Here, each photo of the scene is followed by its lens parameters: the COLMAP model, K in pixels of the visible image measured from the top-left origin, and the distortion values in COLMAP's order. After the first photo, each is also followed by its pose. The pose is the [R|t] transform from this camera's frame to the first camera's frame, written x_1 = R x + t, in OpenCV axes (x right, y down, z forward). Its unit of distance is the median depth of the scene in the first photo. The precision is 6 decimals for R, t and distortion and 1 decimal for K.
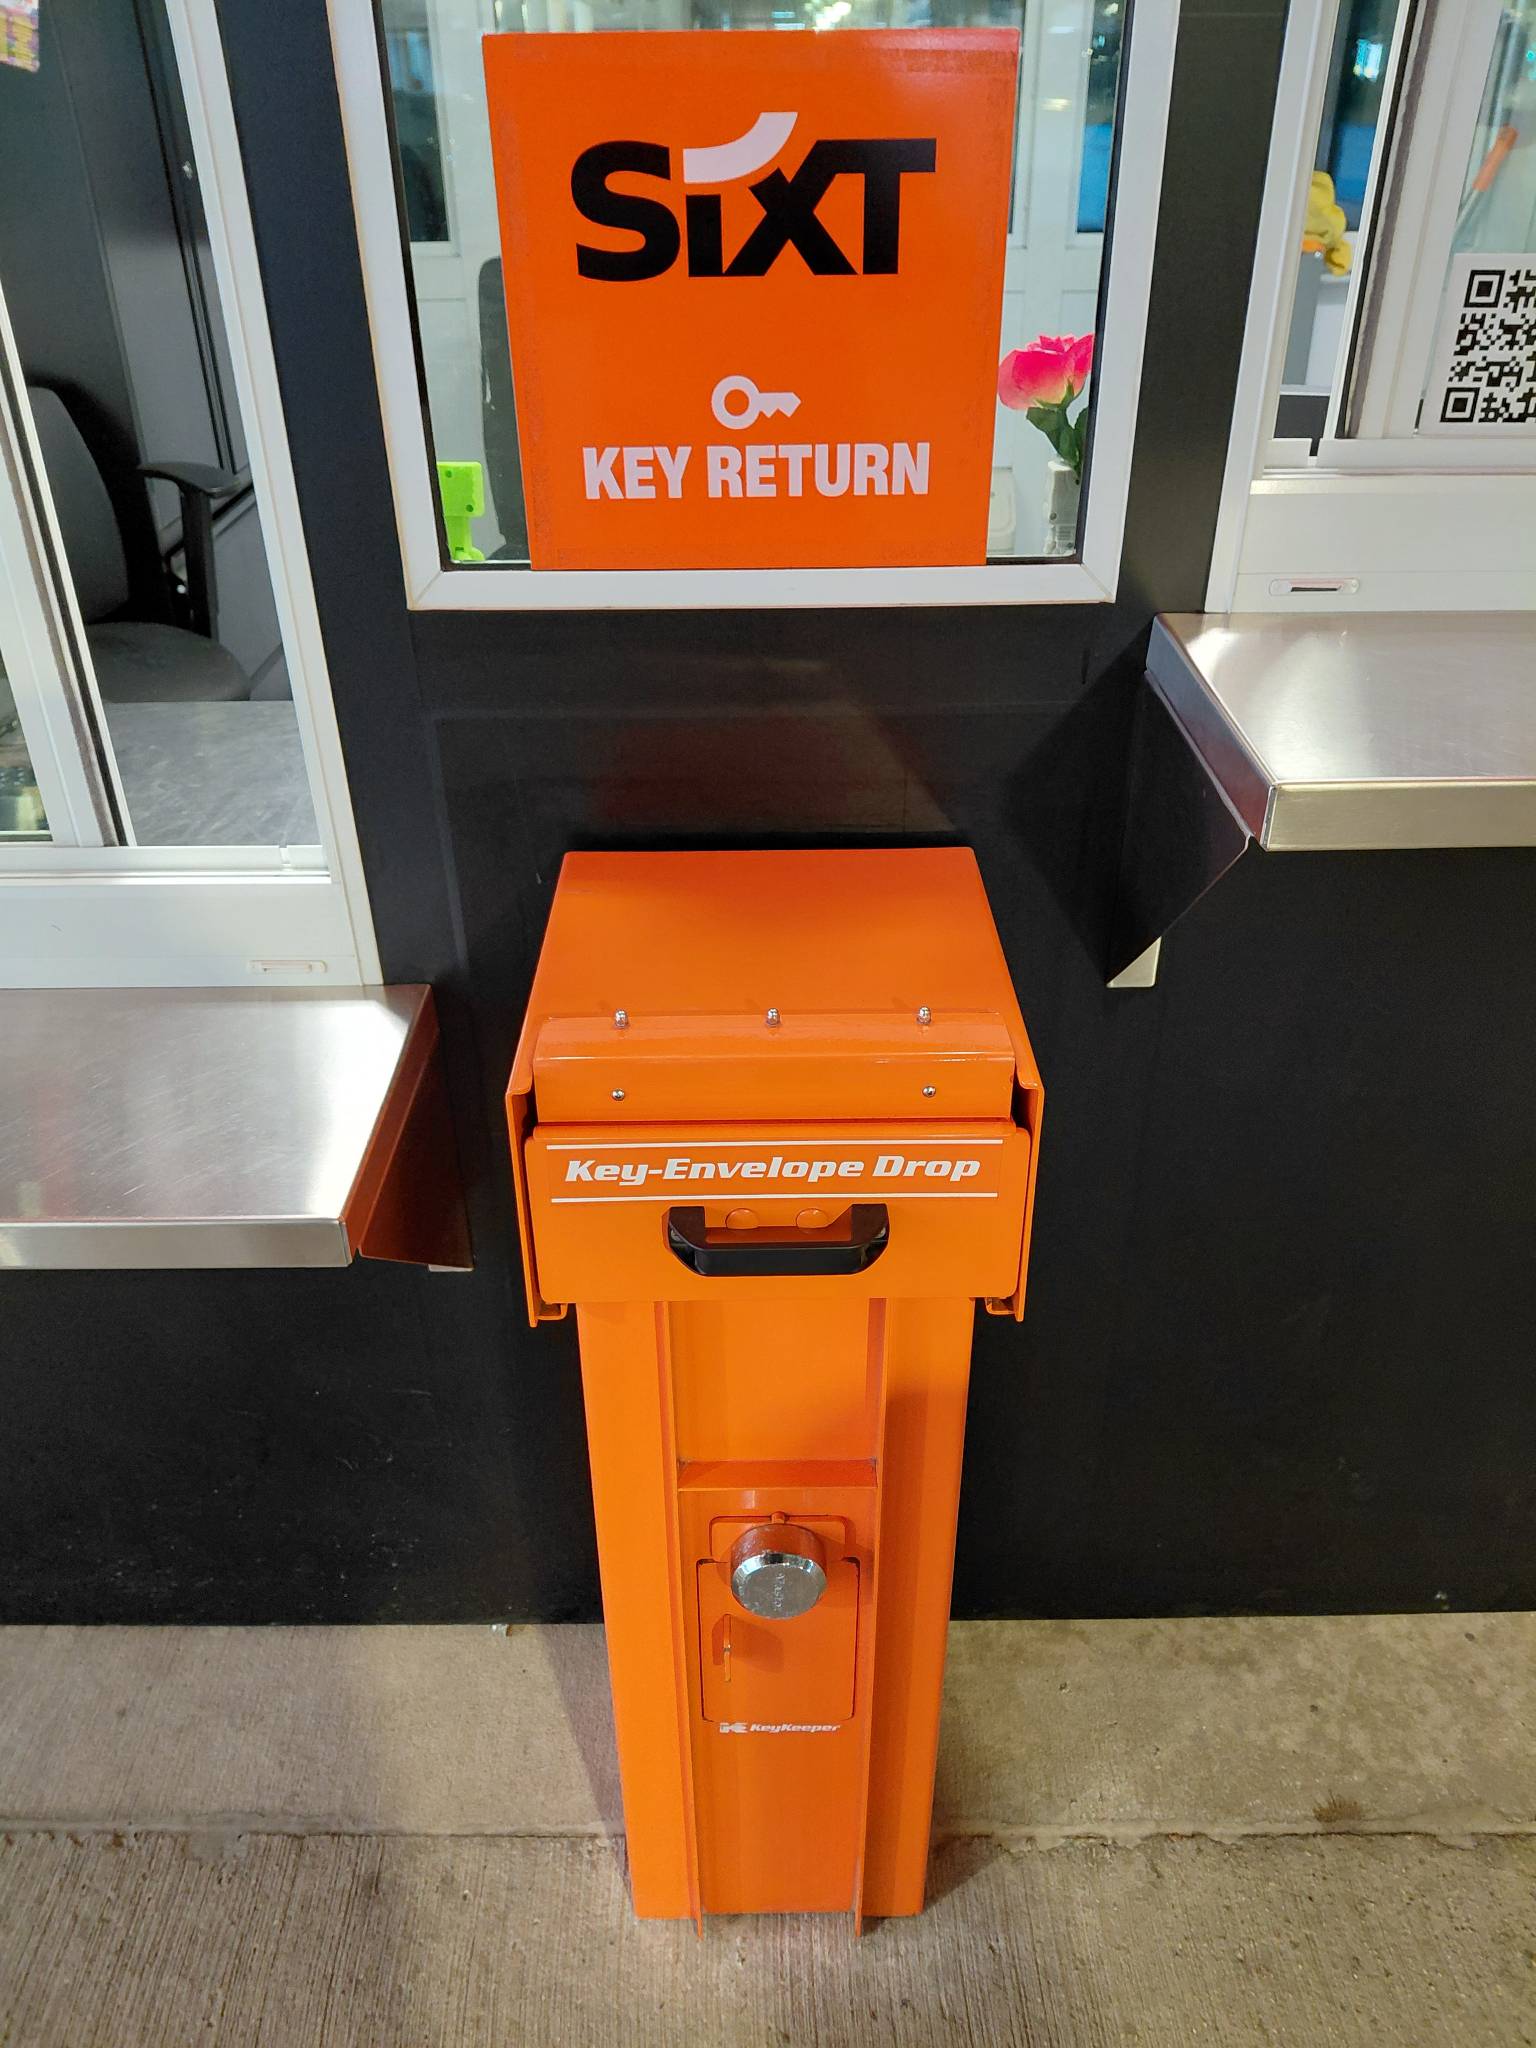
lens RADIAL K [[1624.4, 0, 800.3], [0, 1624.4, 1023.0], [0, 0, 1]] dist [0.096626, -0.149526]
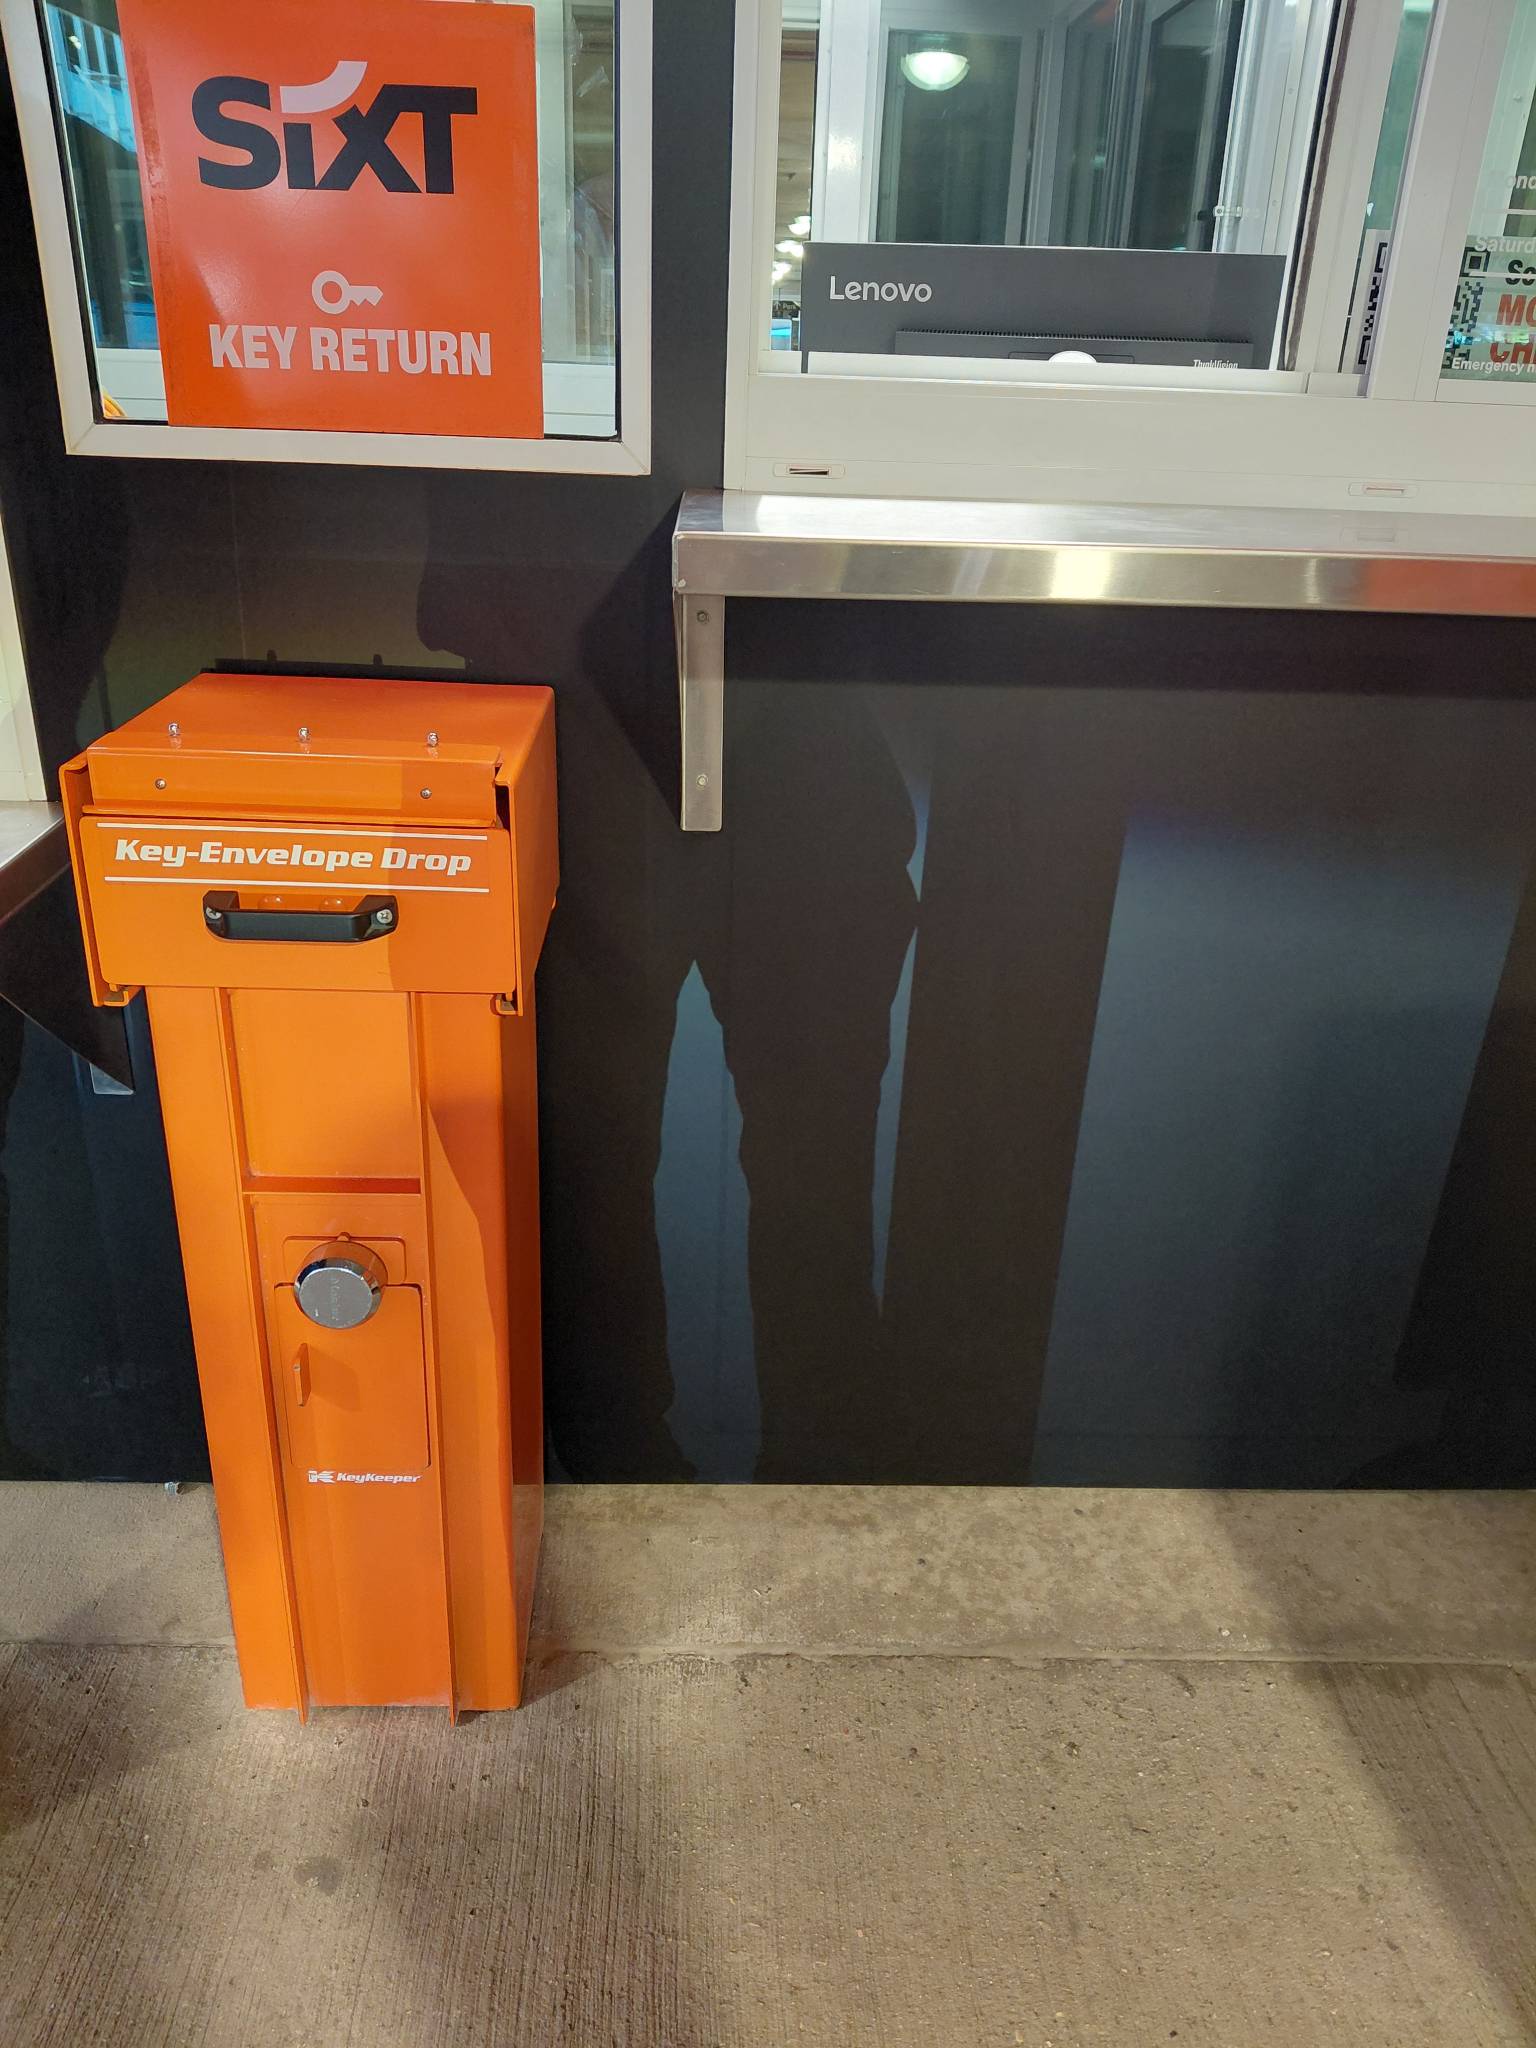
lens RADIAL K [[1553.1, 0, 766.3], [0, 1553.1, 977.8], [0, 0, 1]] dist [0.033461, -0.000443]
pose [[0.999228, 0.027873, 0.027681, 0.270489], [-0.023341, 0.988051, -0.152348, 0.310230], [-0.031597, 0.151584, 0.987939, -0.112885]]
